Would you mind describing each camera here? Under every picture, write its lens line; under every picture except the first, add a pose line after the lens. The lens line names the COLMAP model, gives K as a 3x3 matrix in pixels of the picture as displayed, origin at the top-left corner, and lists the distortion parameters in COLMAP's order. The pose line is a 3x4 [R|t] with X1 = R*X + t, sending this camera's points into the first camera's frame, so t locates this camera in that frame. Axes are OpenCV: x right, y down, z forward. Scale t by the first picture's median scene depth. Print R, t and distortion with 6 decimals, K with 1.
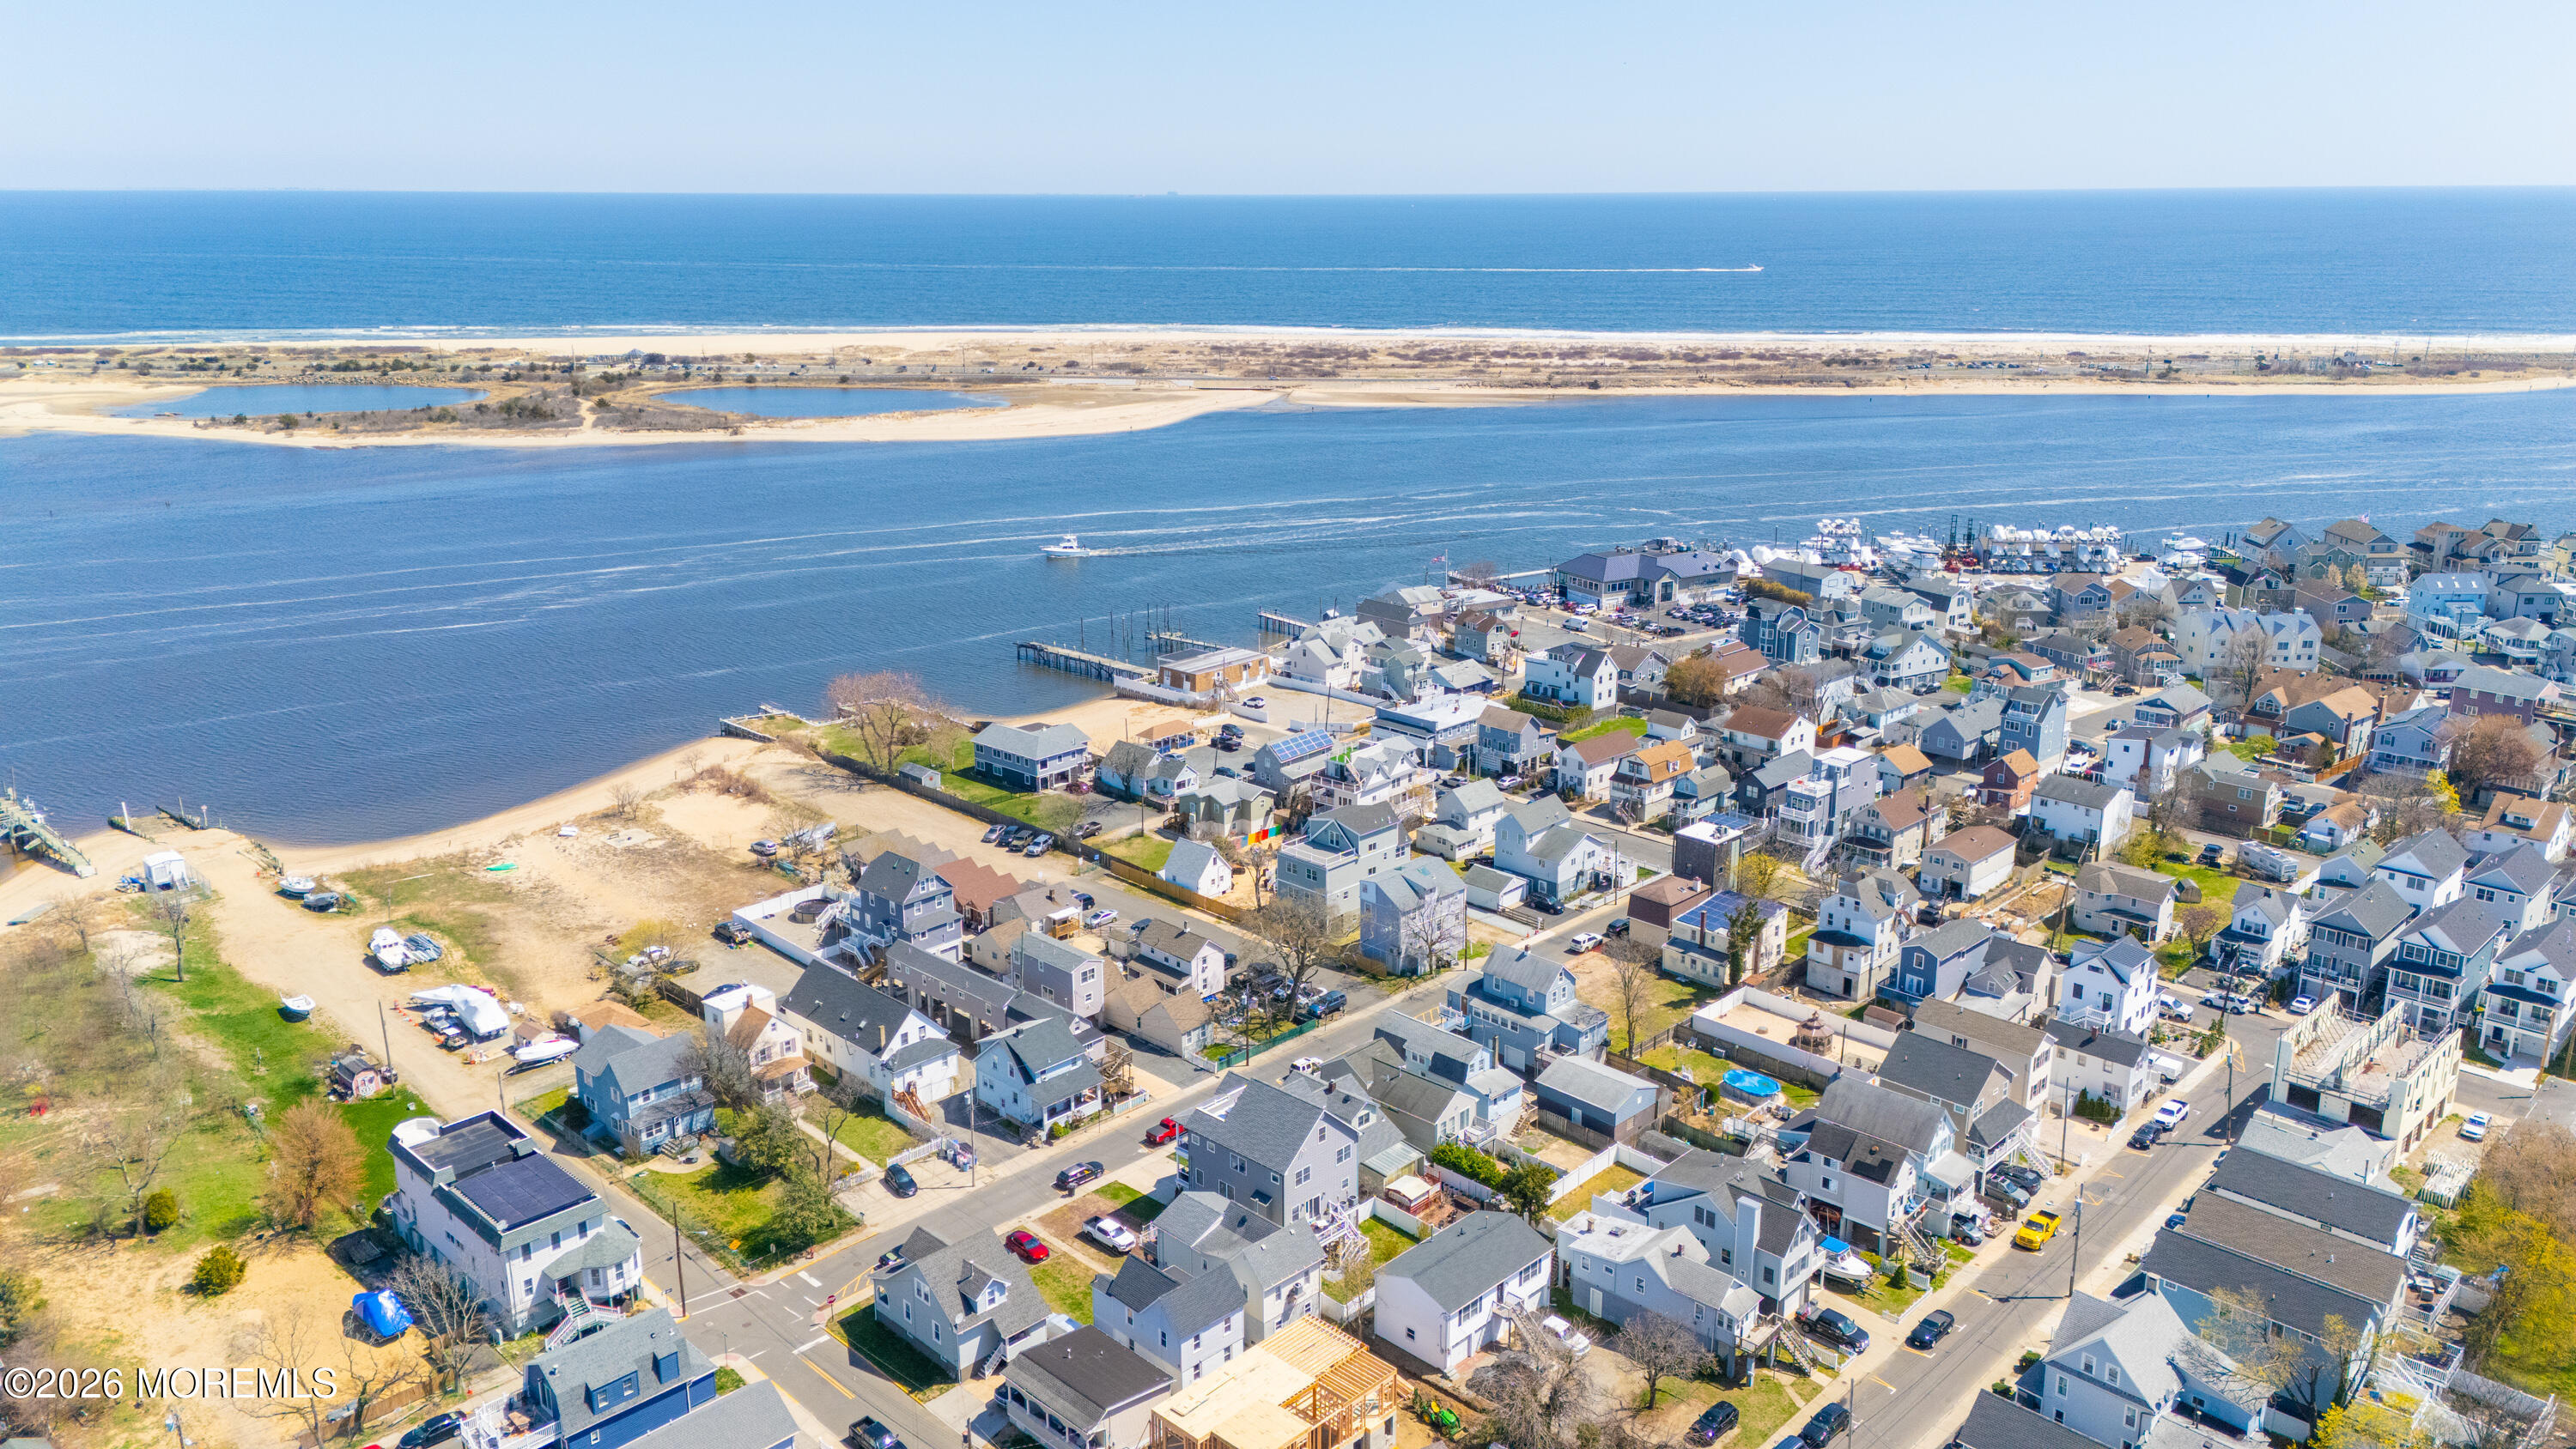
lens RADIAL K [[1874.8, 0, 1296.3], [0, 1874.8, 720.0], [0, 0, 1]] dist [0.099275, -0.108726]
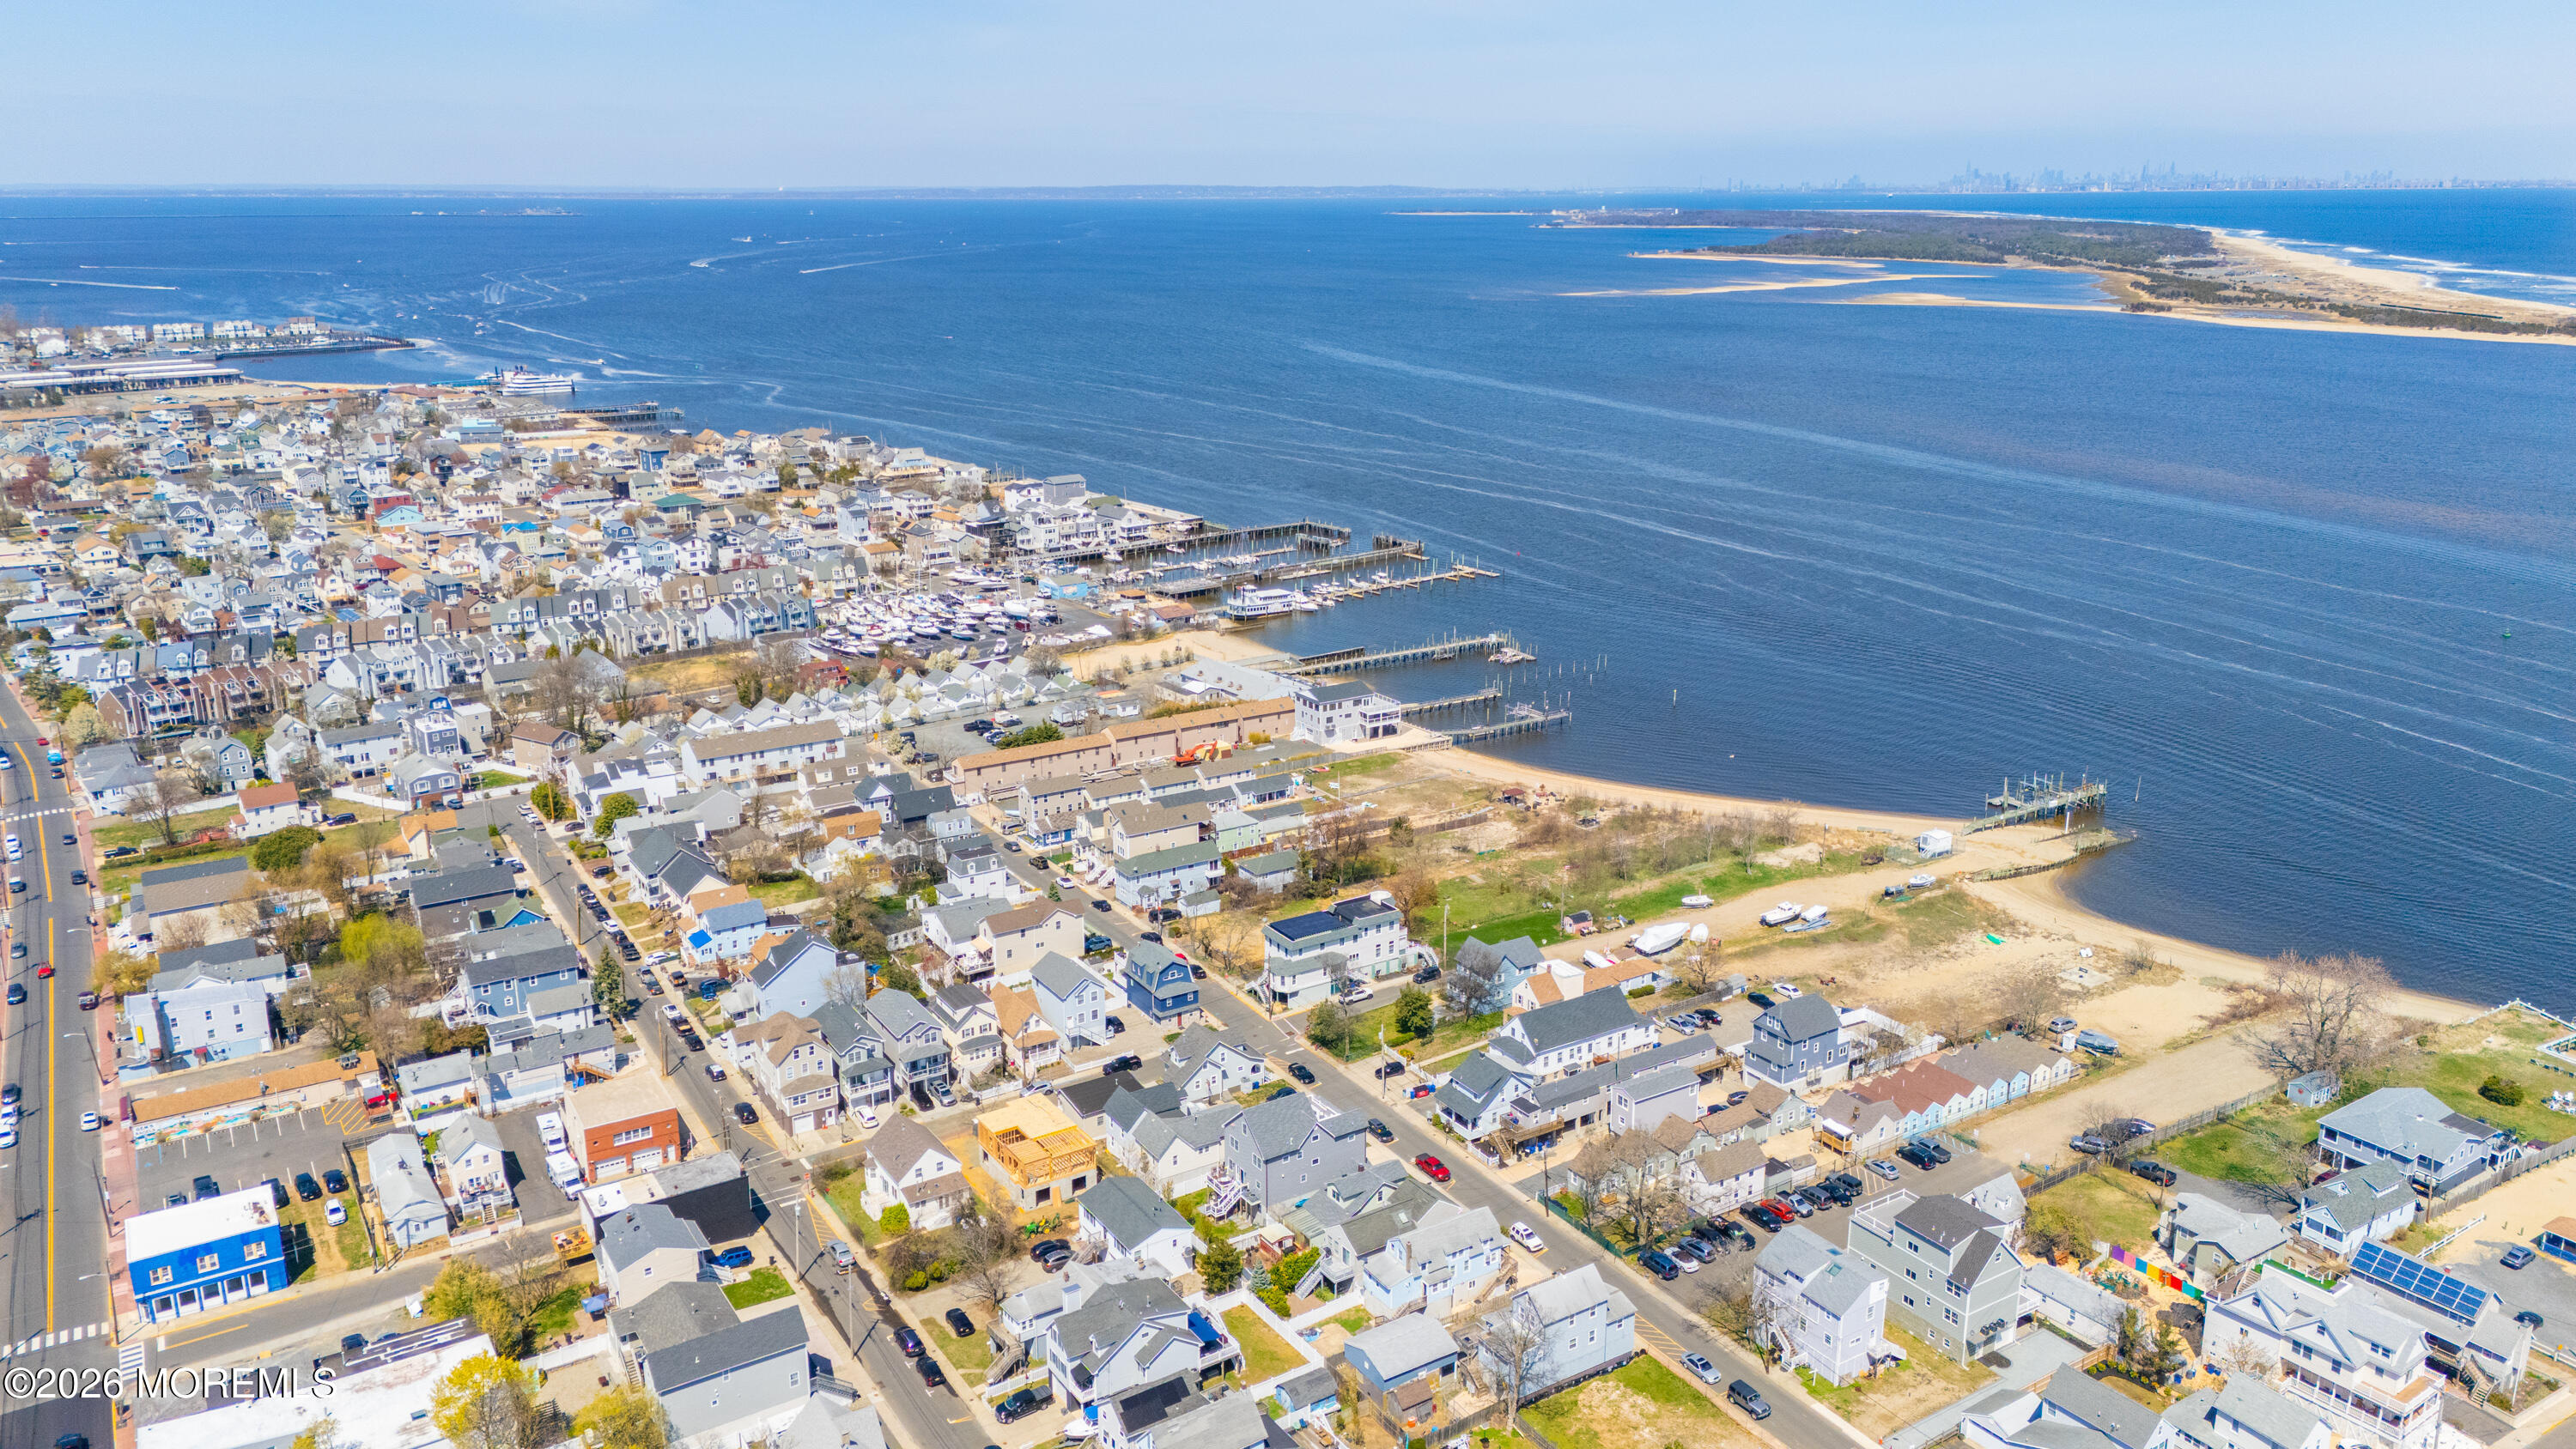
lens RADIAL K [[1874.8, 0, 1296.3], [0, 1874.8, 720.0], [0, 0, 1]] dist [0.099275, -0.108726]
pose [[-0.232468, 0.266633, -0.935342, 0.789901], [-0.260075, 0.909628, 0.323941, -0.330788], [0.937187, 0.318565, -0.142115, 0.739465]]
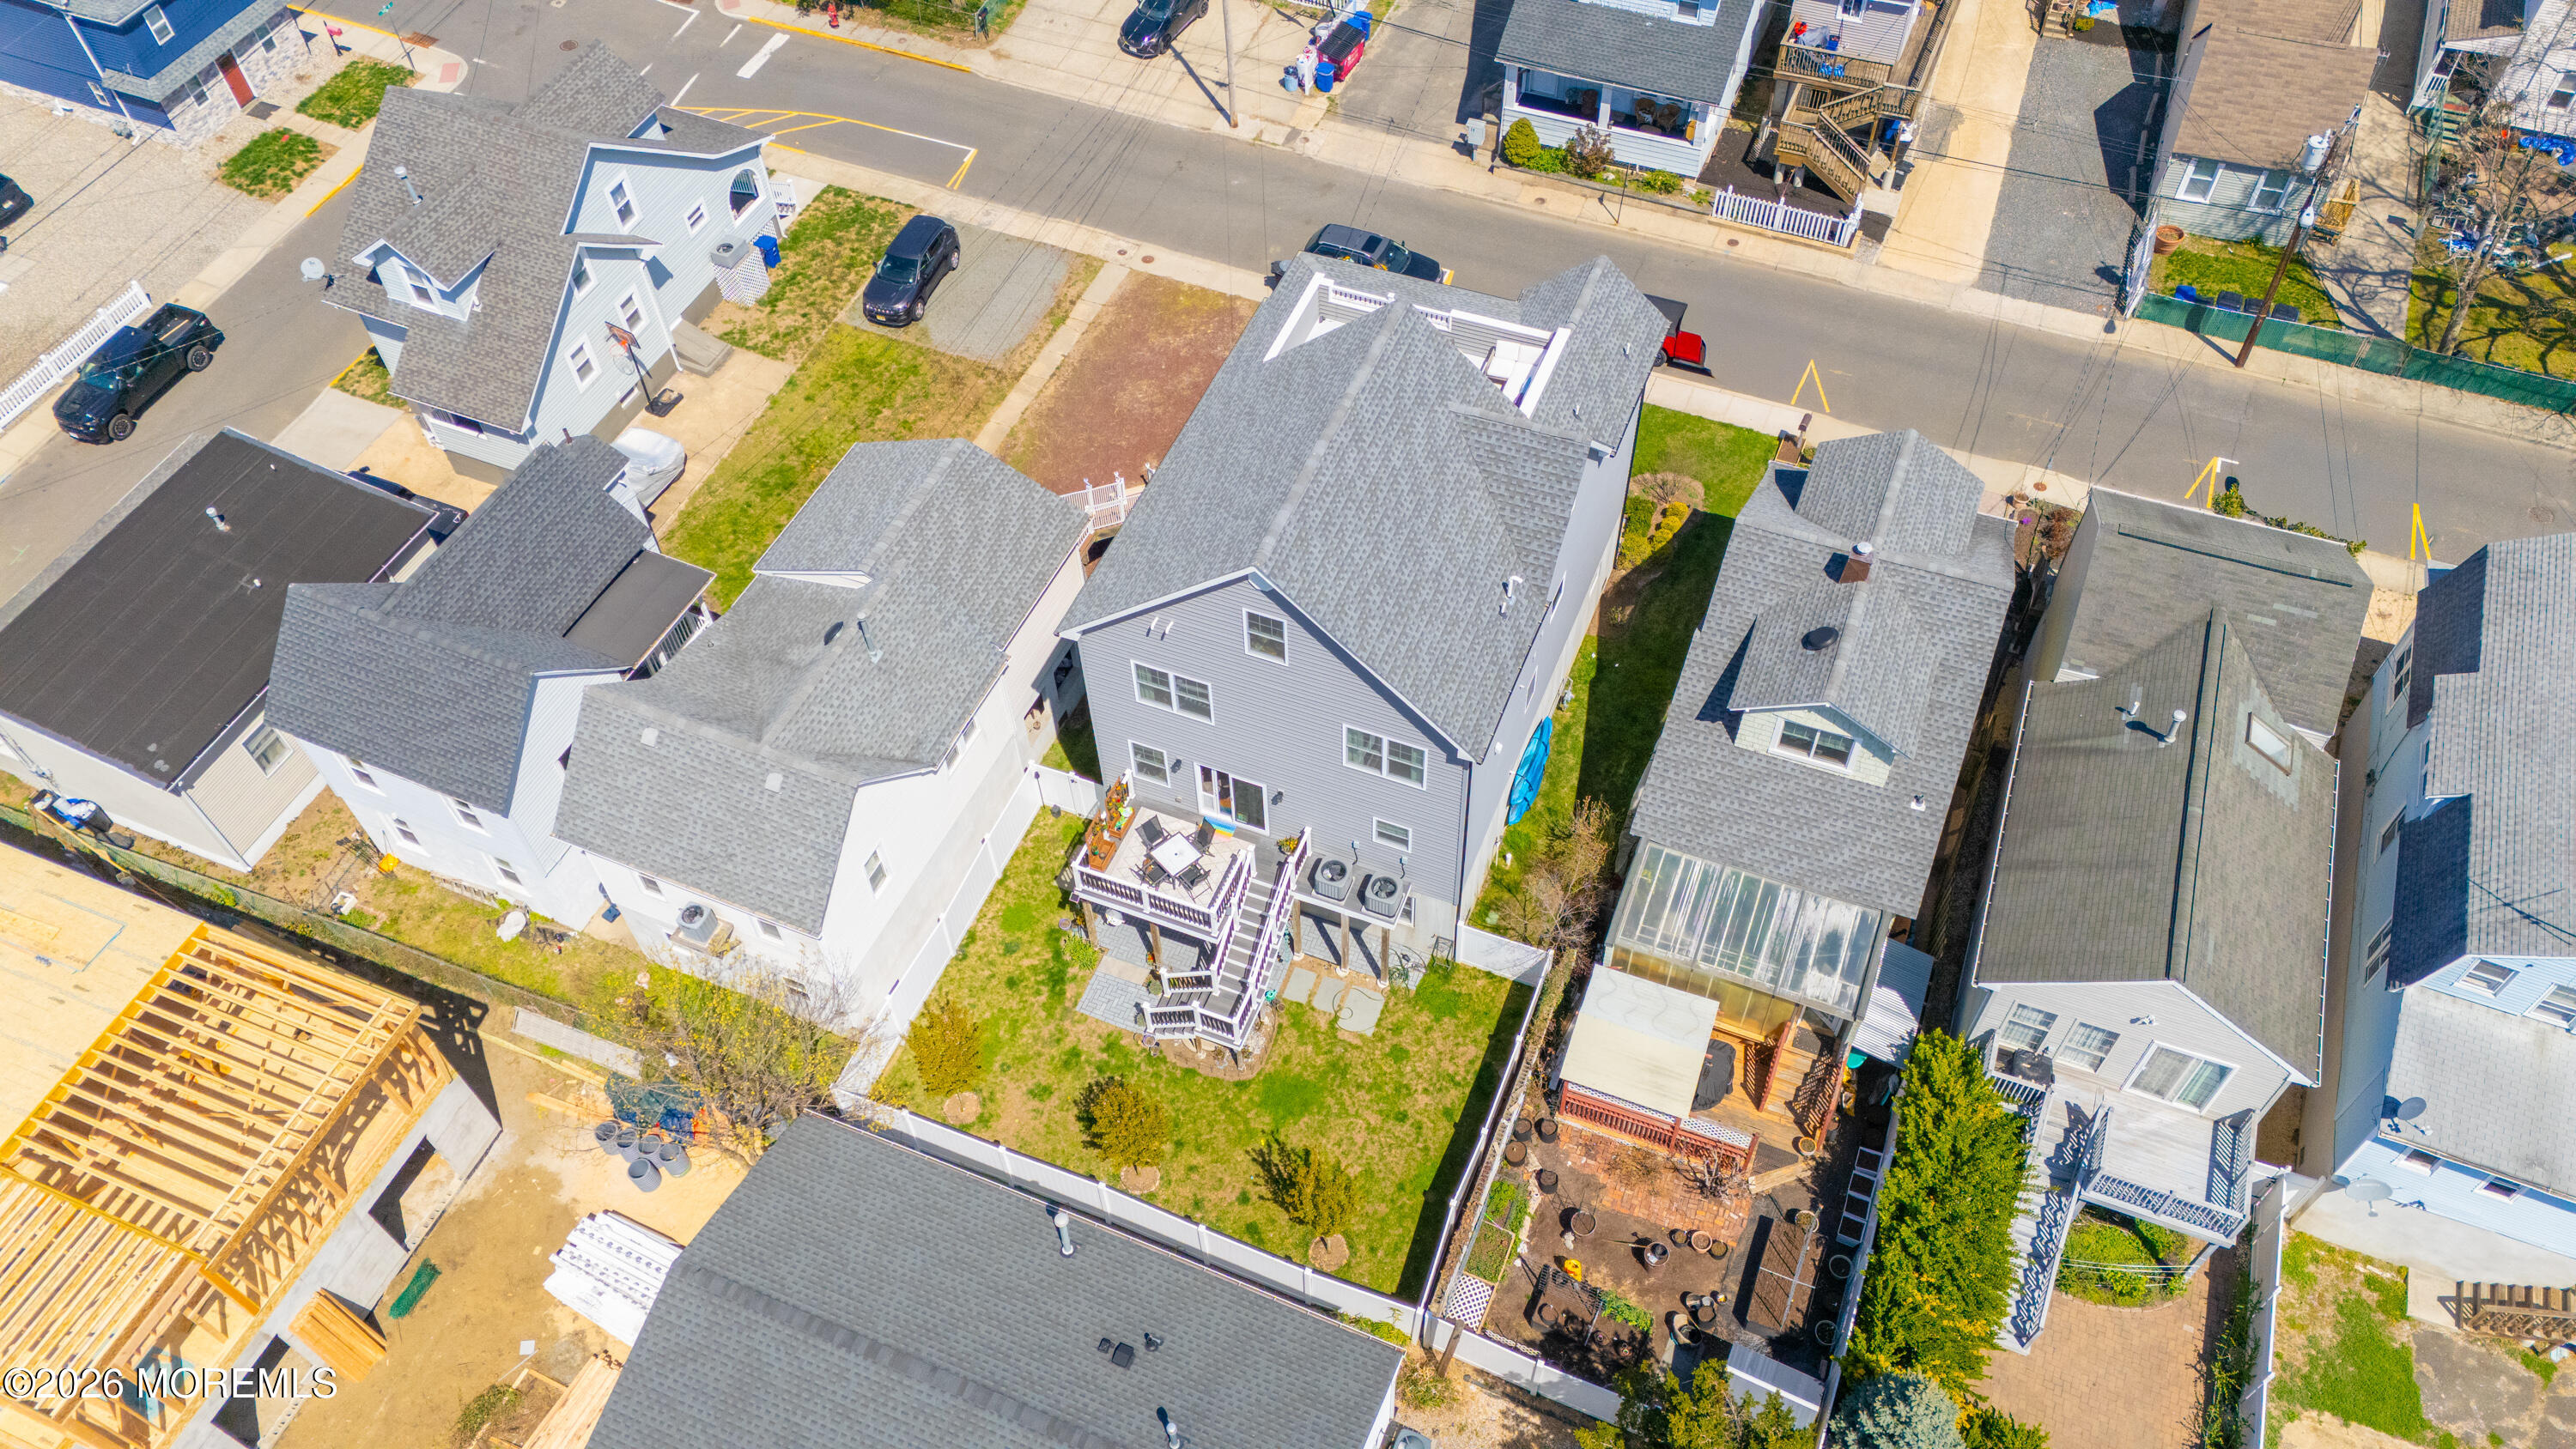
lens RADIAL K [[1874.8, 0, 1296.3], [0, 1874.8, 720.0], [0, 0, 1]] dist [0.099275, -0.108726]
pose [[0.367421, 0.726776, -0.580344, 0.107619], [-0.230136, 0.675629, 0.700402, 0.035876], [0.901132, -0.123784, 0.415497, 0.586288]]
